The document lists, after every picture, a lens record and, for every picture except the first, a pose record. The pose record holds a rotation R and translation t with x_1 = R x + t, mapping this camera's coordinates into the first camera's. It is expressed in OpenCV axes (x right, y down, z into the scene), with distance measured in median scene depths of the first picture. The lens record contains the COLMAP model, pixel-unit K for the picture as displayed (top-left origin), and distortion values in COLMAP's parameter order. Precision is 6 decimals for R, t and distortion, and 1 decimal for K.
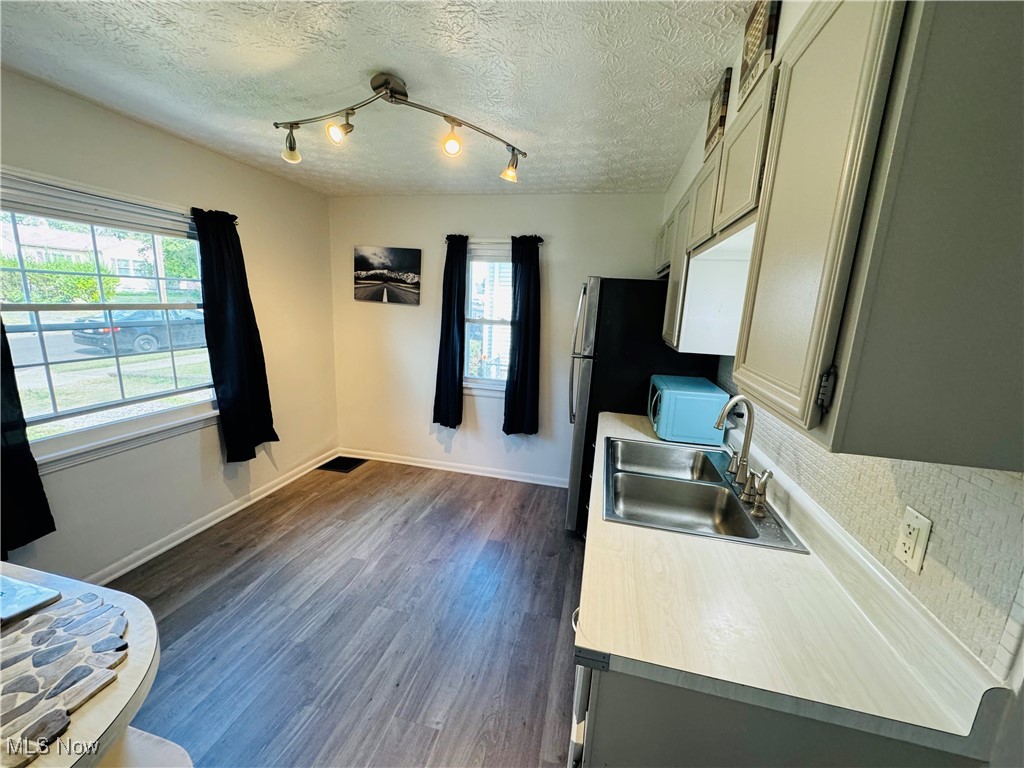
lens RADIAL K [[412.9, 0, 509.1], [0, 412.9, 379.6], [0, 0, 1]] dist [-0.000547, -0.000043]
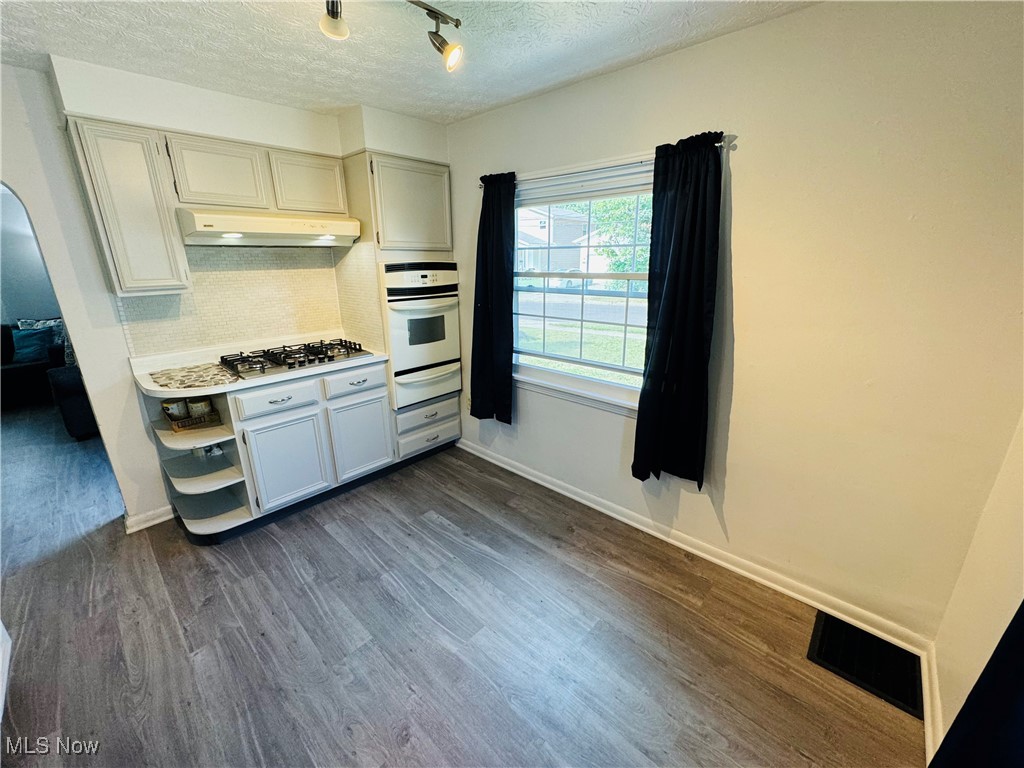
lens RADIAL K [[412.9, 0, 509.1], [0, 412.9, 379.6], [0, 0, 1]] dist [-0.000547, -0.000043]
pose [[-0.490381, 0.210729, -0.845647, 0.118558], [-0.170469, 0.928390, 0.330201, -0.215805], [0.854673, 0.306082, -0.419342, 1.204312]]
